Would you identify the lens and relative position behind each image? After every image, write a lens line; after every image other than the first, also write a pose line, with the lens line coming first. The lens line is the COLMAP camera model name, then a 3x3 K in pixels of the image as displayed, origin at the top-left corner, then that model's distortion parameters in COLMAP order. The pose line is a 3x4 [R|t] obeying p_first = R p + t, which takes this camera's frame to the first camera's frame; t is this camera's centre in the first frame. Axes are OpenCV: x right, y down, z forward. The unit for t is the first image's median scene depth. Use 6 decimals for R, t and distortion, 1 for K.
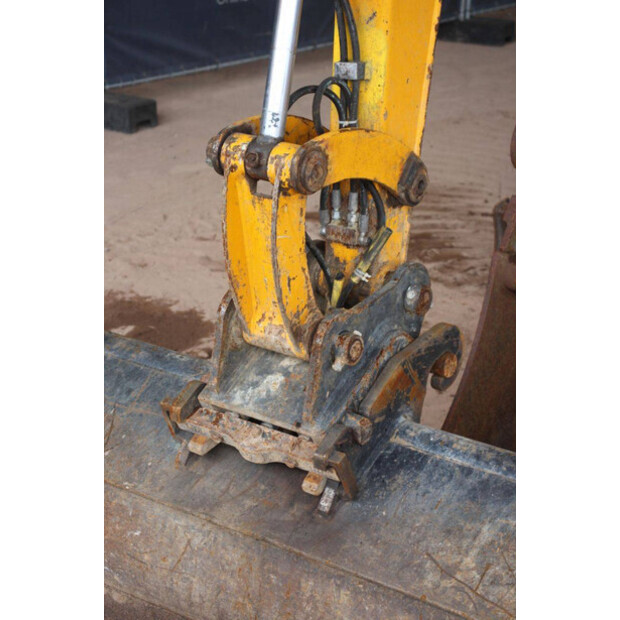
lens RADIAL K [[1473.4, 0, 310.3], [0, 1473.4, 314.4], [0, 0, 1]] dist [0.409302, 0.000000]
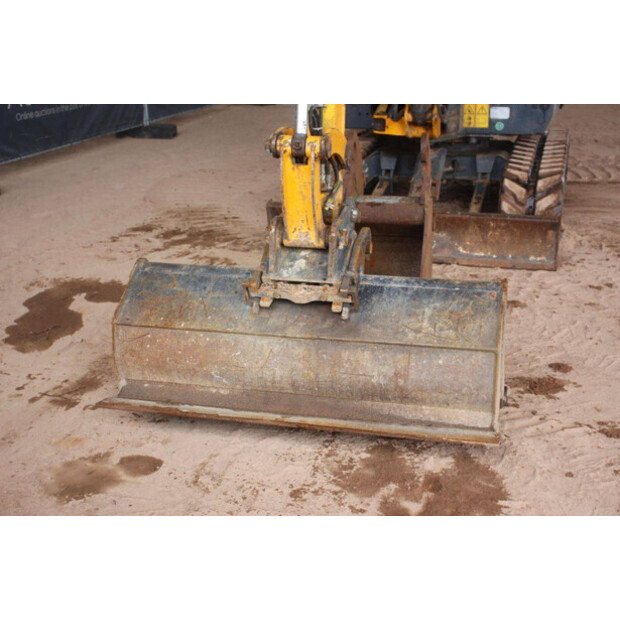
lens RADIAL K [[929.1, 0, 309.0], [0, 929.1, 305.6], [0, 0, 1]] dist [0.102347, 0.000000]
pose [[0.920765, -0.144652, 0.362308, -0.471697], [0.153266, 0.988172, 0.005021, 0.096987], [-0.358749, 0.050907, 0.932045, -0.154695]]
